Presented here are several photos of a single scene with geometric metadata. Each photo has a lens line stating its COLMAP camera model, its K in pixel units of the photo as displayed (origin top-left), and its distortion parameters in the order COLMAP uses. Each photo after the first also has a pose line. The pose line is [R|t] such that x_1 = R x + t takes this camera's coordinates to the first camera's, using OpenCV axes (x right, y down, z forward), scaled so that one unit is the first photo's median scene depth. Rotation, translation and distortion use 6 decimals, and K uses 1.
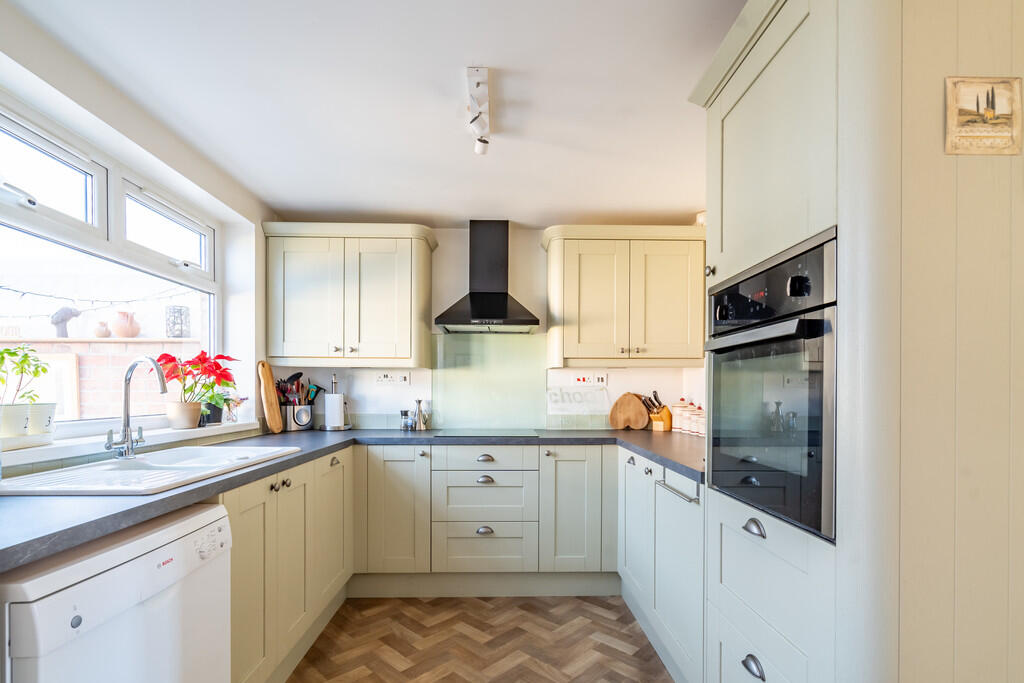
lens RADIAL K [[489.2, 0, 513.2], [0, 489.2, 390.5], [0, 0, 1]] dist [0.000255, 0.000340]
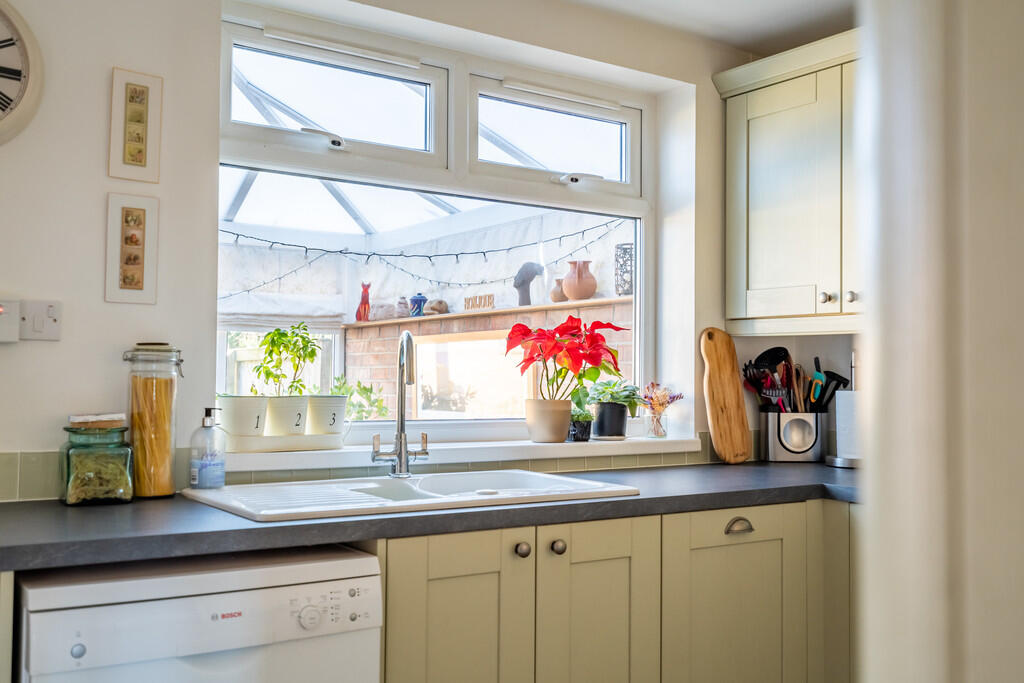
lens RADIAL K [[1006.8, 0, 512.0], [0, 1006.8, 341.5], [0, 0, 1]] dist [0.002195, 0.002686]
pose [[0.545361, -0.026824, -0.837772, 0.312184], [-0.008254, 0.999267, -0.037368, -0.001650], [0.838161, 0.027294, 0.544740, 0.208212]]
